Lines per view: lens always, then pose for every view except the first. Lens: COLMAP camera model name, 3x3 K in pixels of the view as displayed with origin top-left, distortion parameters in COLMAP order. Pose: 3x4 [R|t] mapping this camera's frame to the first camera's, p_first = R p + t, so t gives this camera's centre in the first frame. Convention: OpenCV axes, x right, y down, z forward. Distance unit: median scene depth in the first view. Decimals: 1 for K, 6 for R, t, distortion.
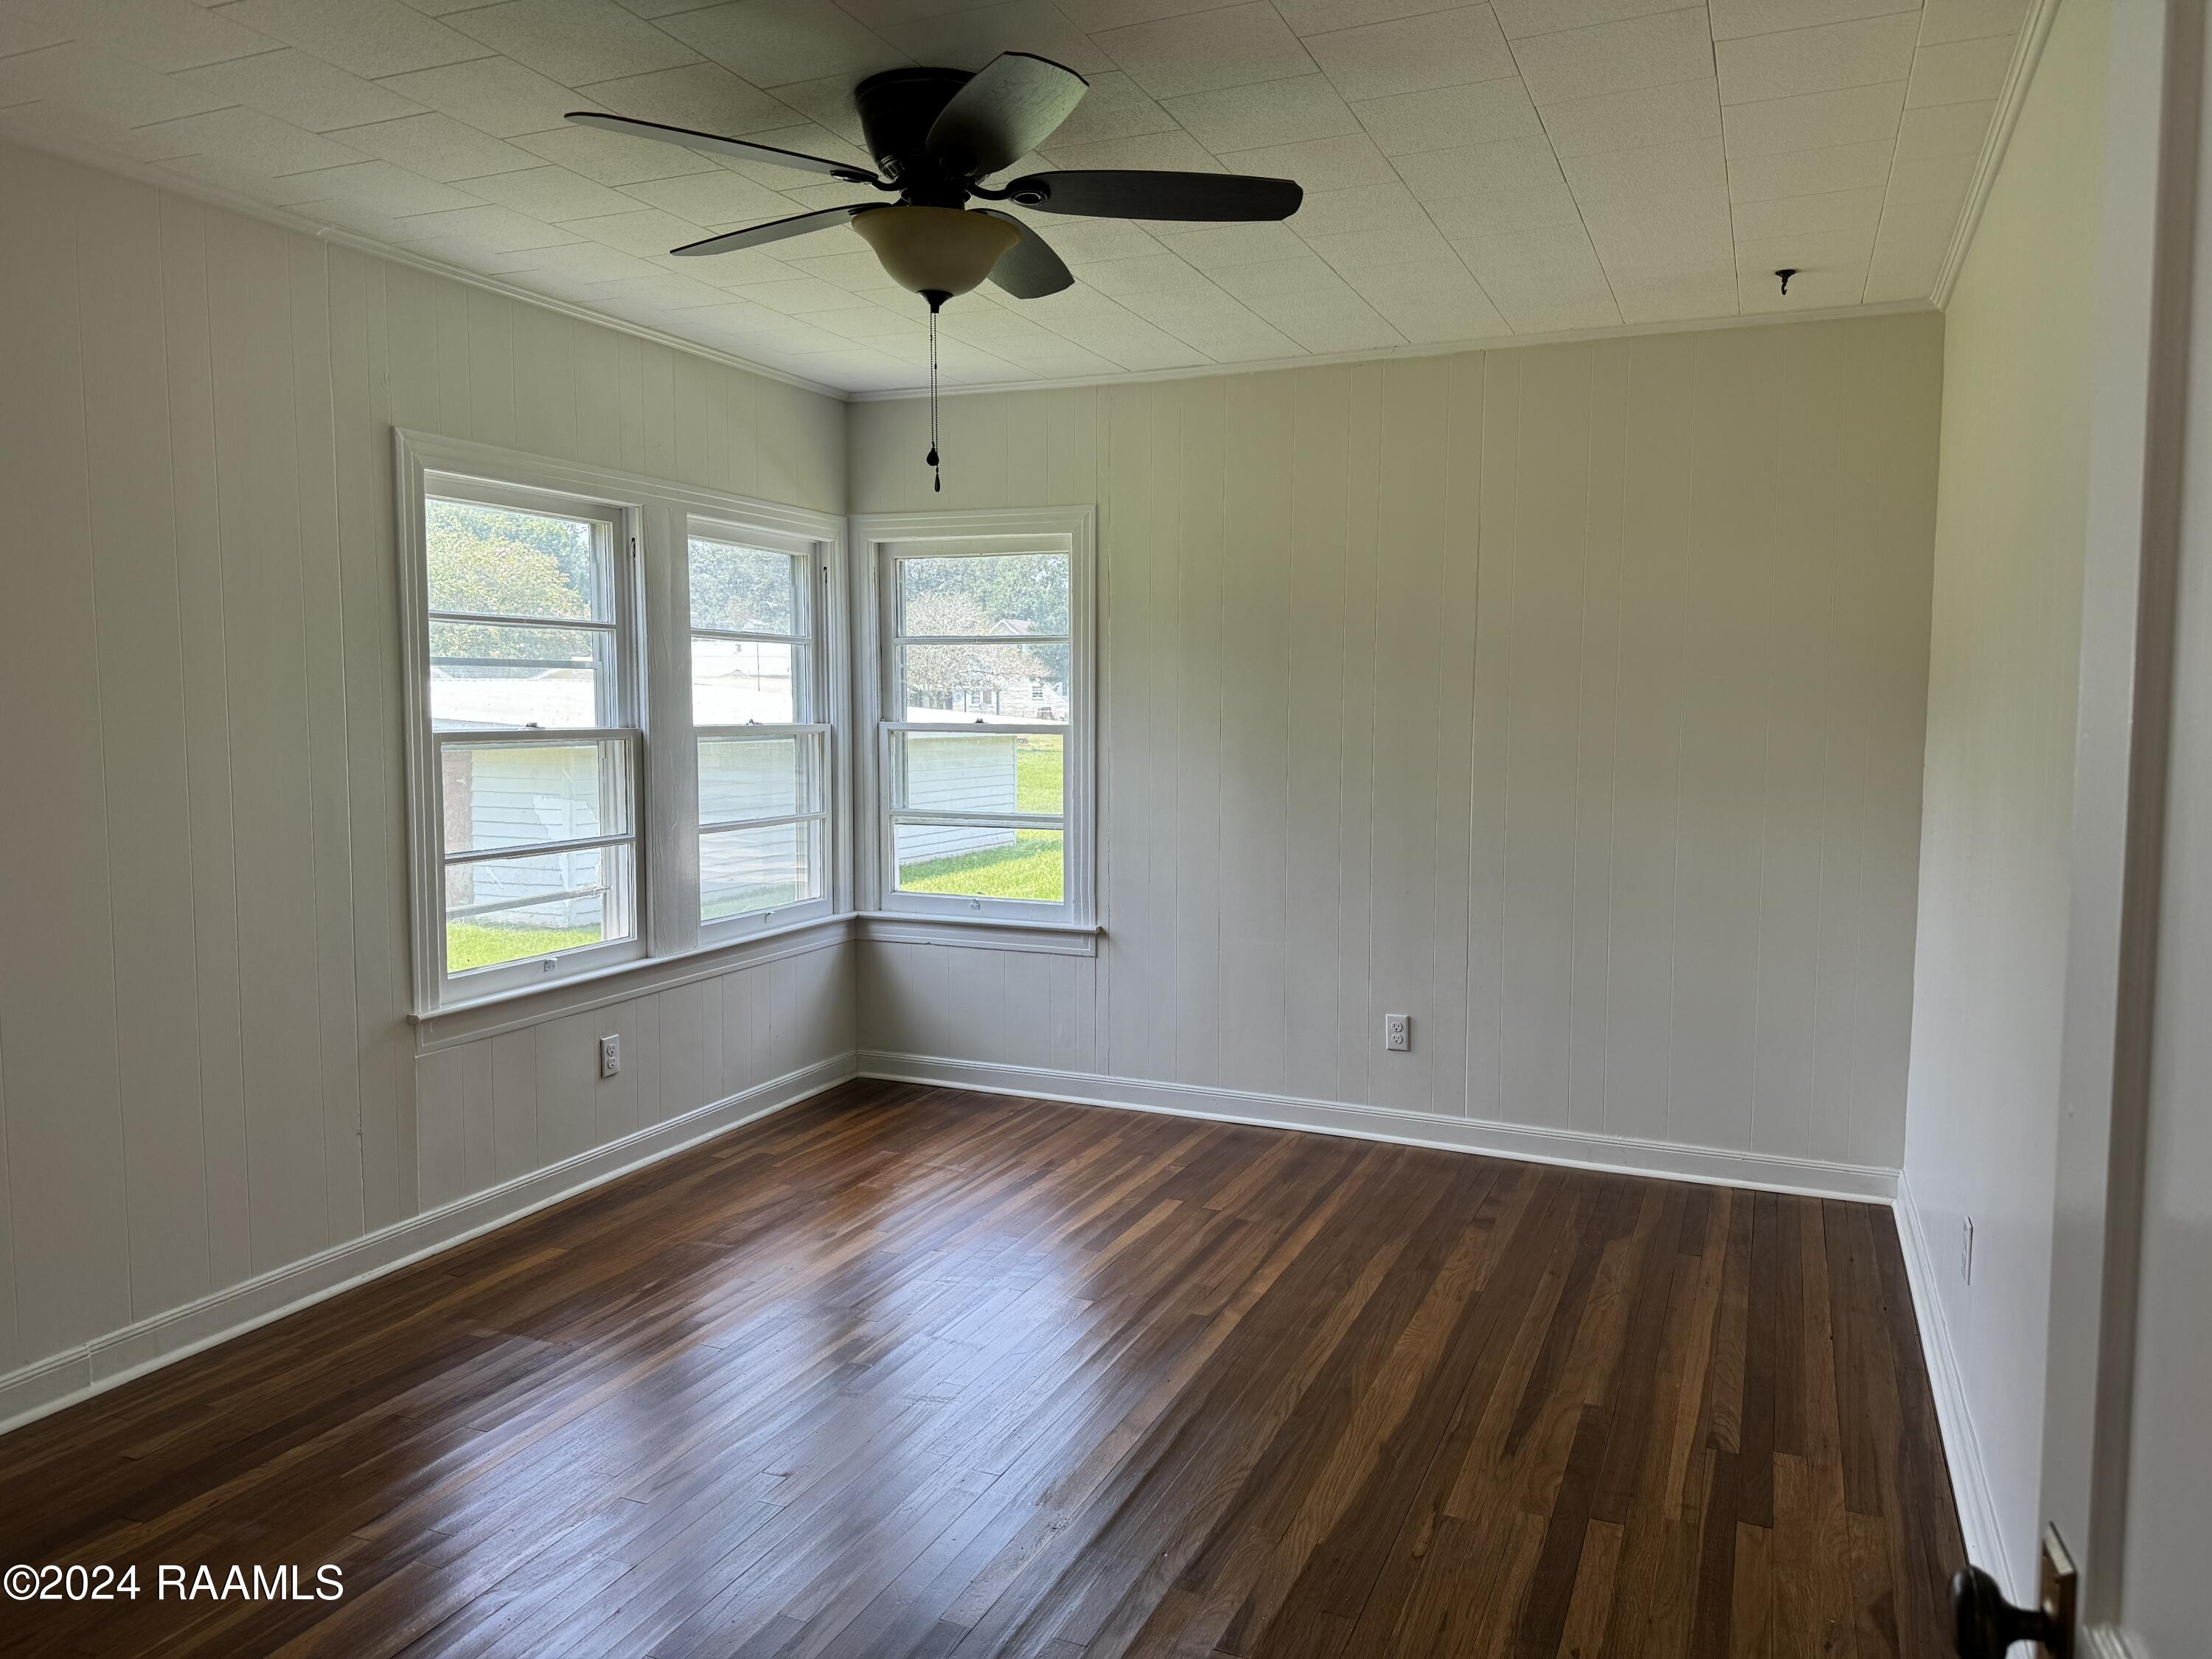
lens RADIAL K [[1557.6, 0, 1094.8], [0, 1557.6, 826.8], [0, 0, 1]] dist [0.058397, -0.075560]
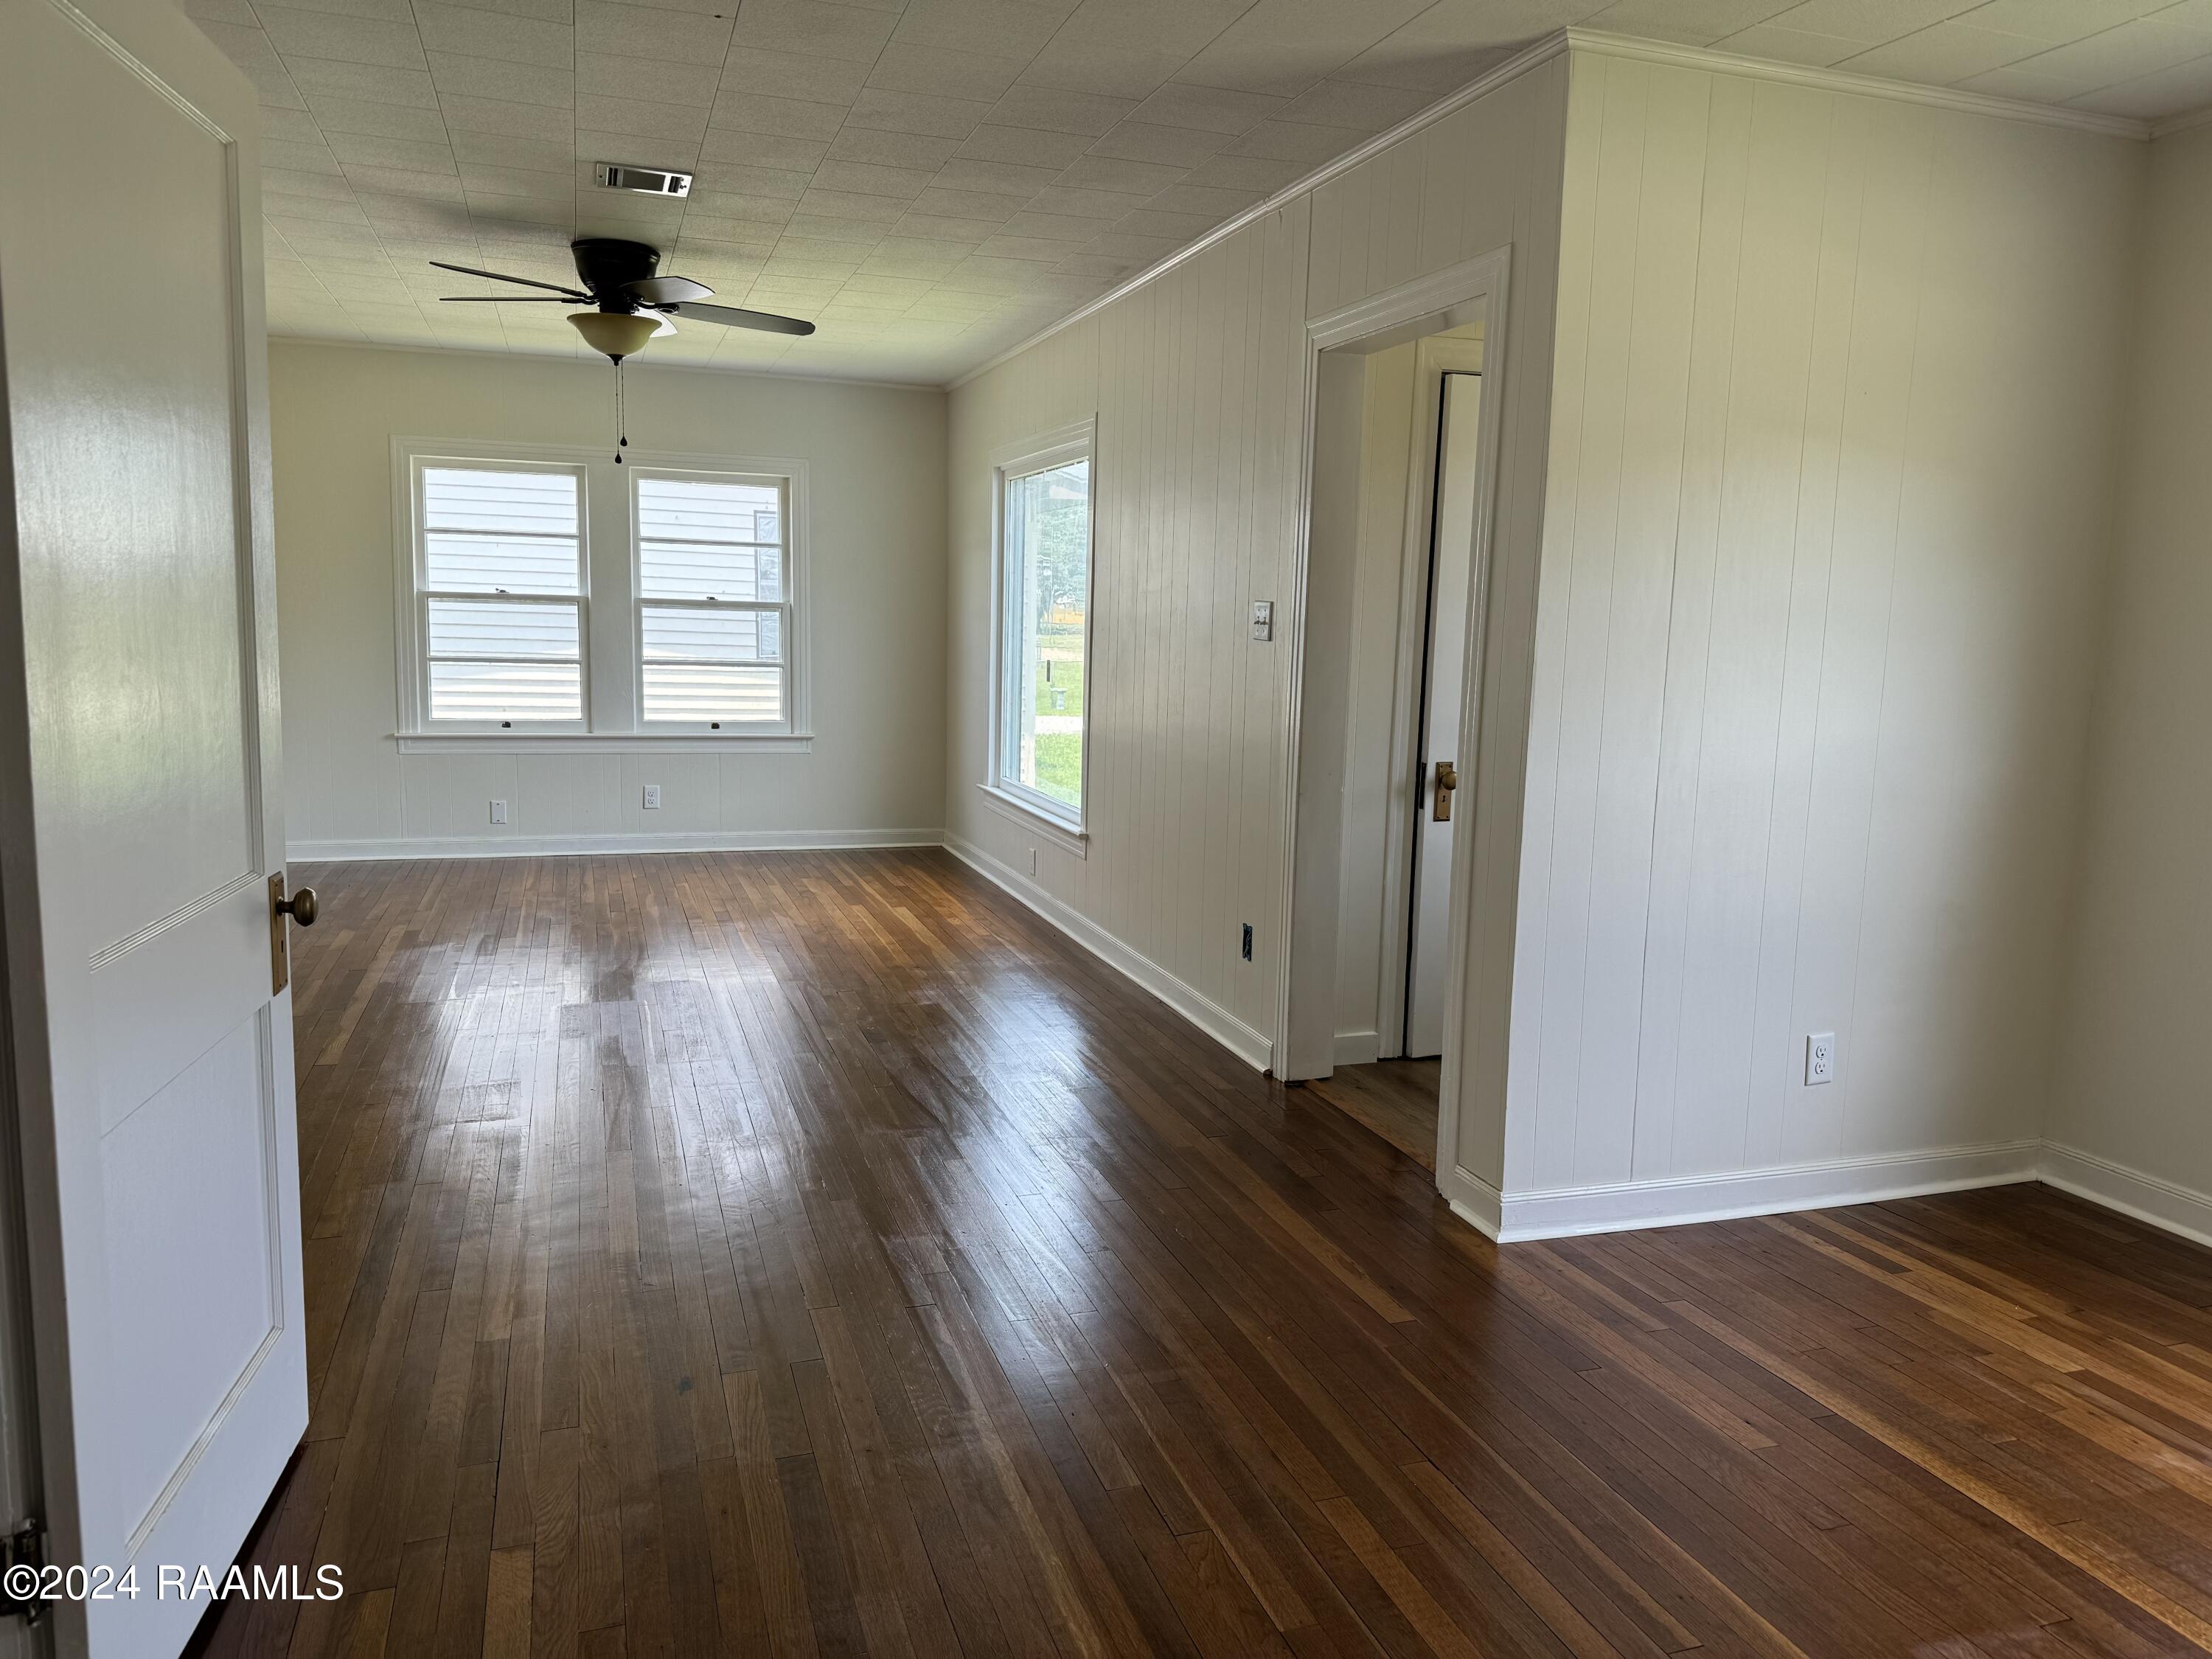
lens RADIAL K [[1557.6, 0, 1153.0], [0, 1557.6, 837.8], [0, 0, 1]] dist [0.058397, -0.075560]
pose [[0.690793, 0.140844, -0.709202, 1.386441], [-0.090581, 0.989975, 0.108374, -0.043608], [0.717356, -0.010624, 0.696626, 0.244298]]
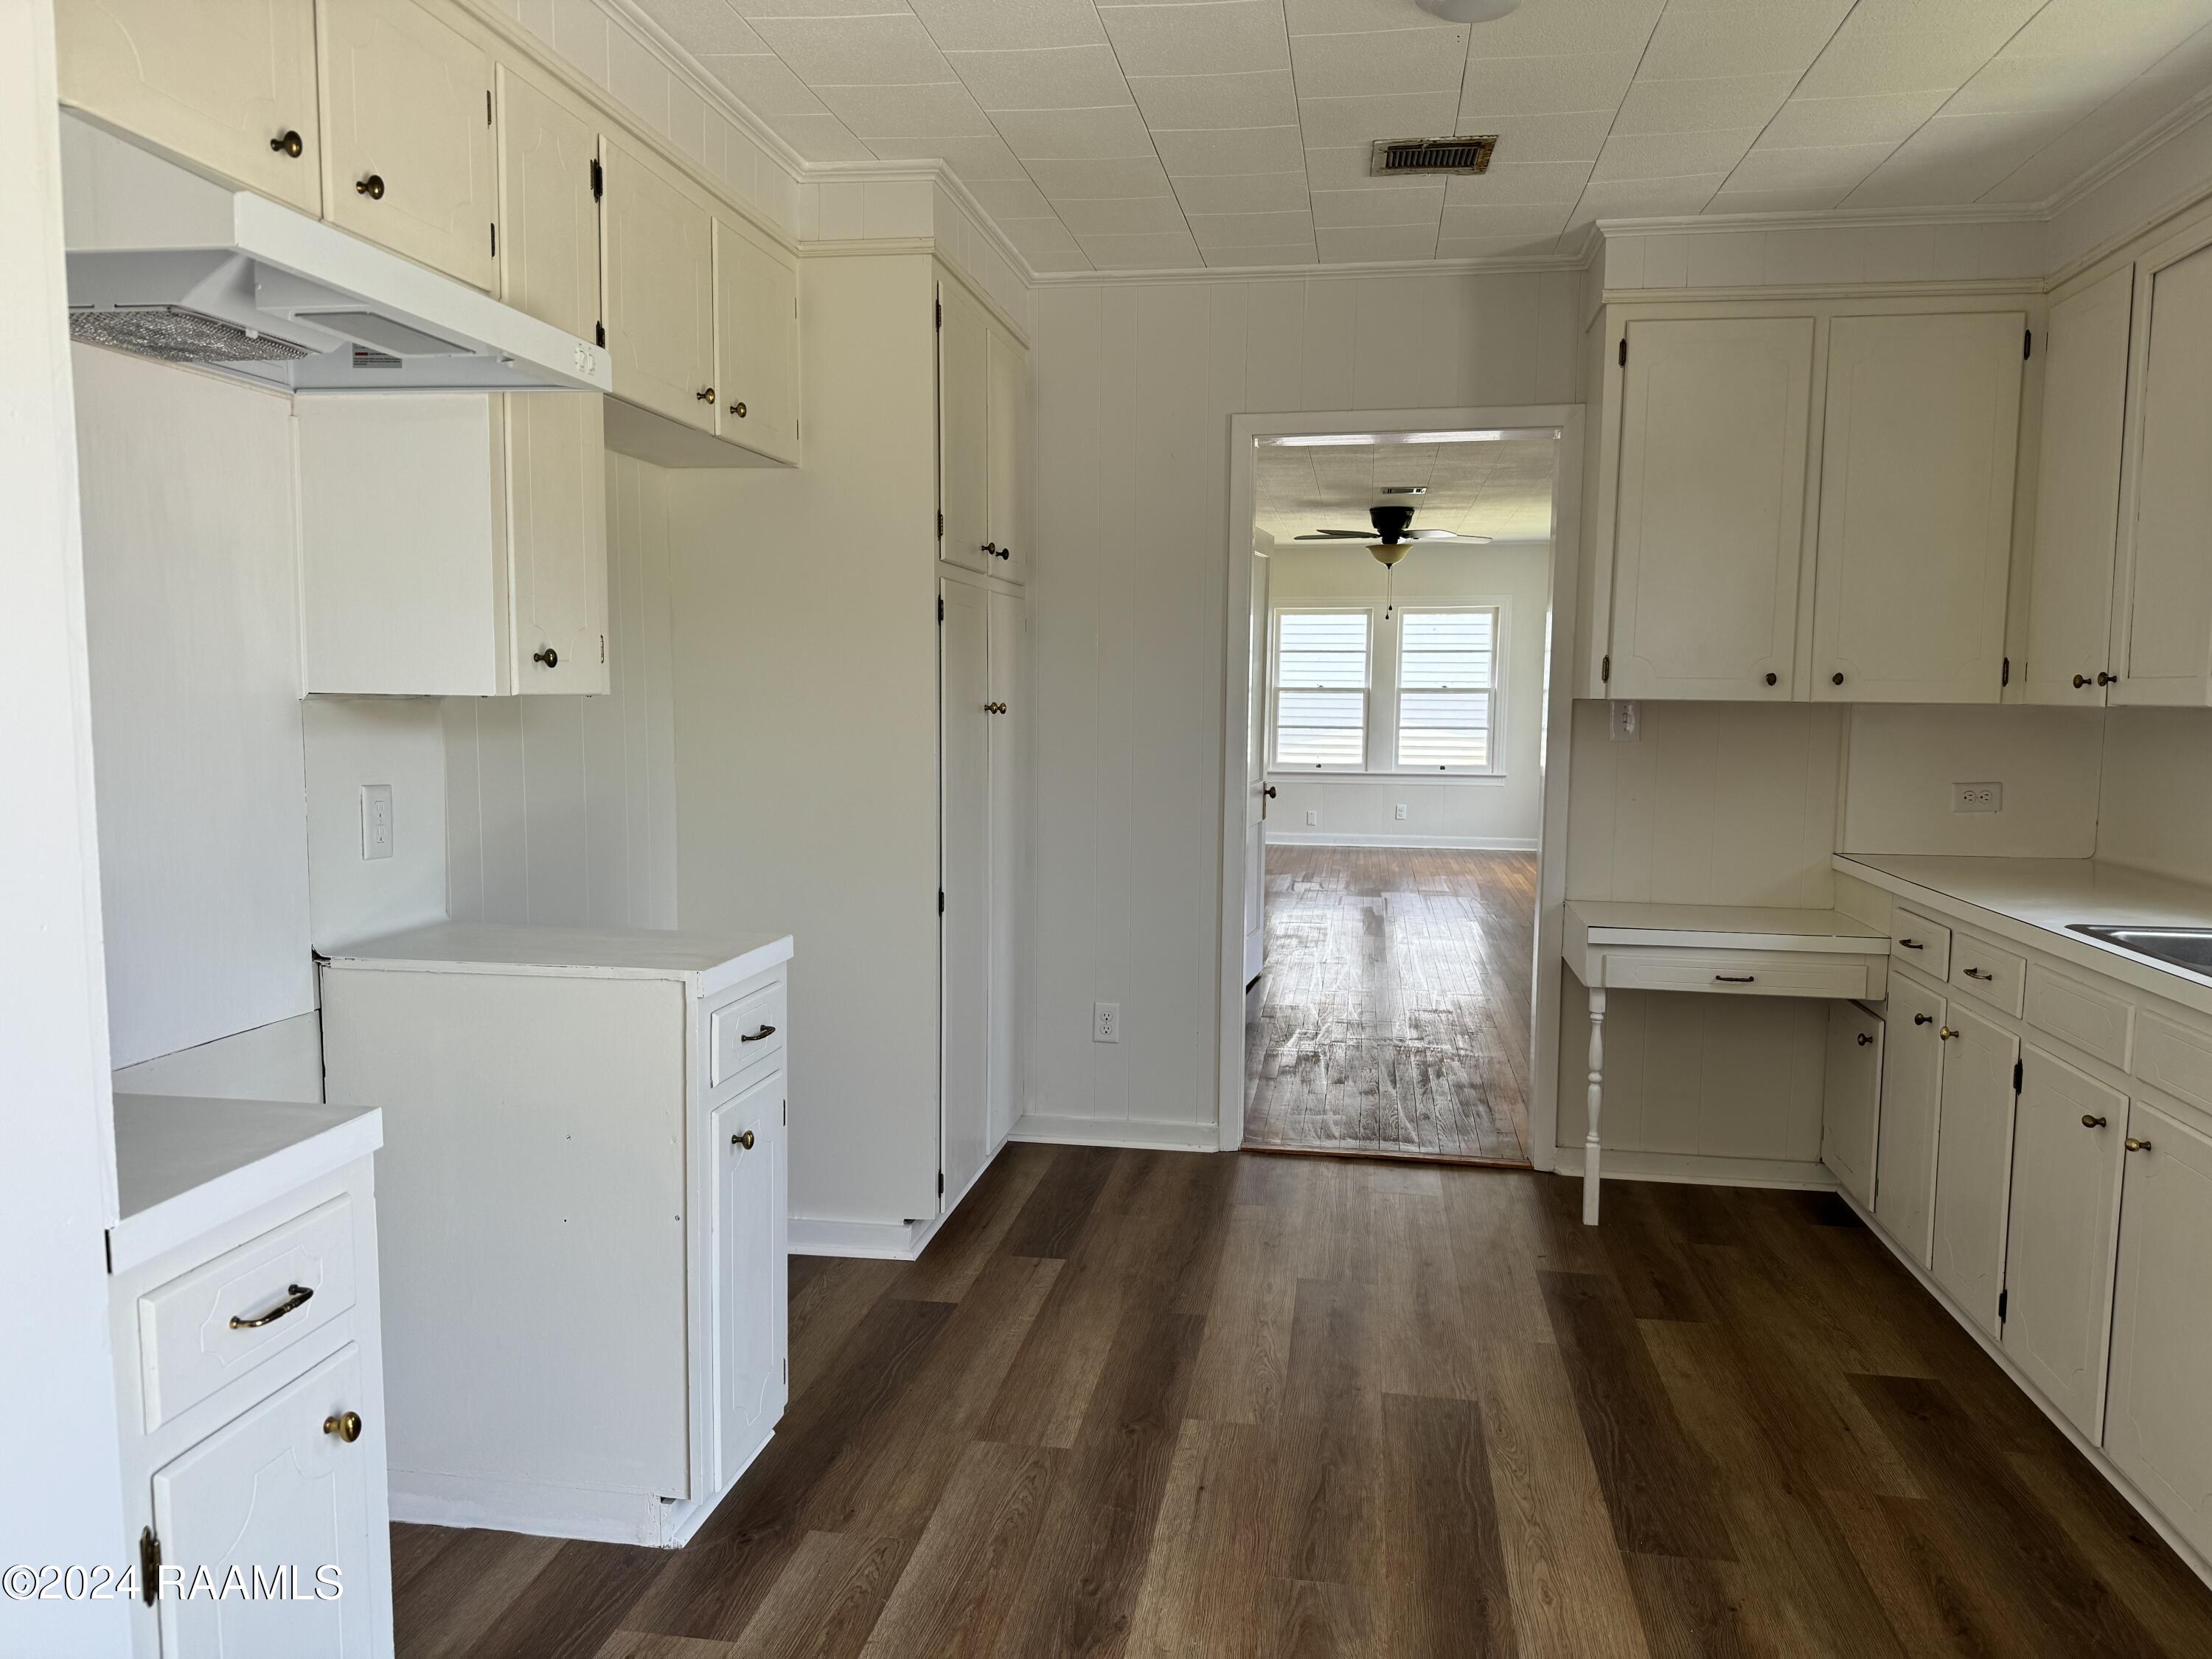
lens RADIAL K [[1557.6, 0, 1112.2], [0, 1557.6, 845.5], [0, 0, 1]] dist [0.058397, -0.075560]
pose [[0.252469, 0.122278, -0.959848, 2.286040], [-0.079602, 0.991245, 0.105340, -0.040368], [0.964325, 0.049811, 0.259992, -0.149056]]
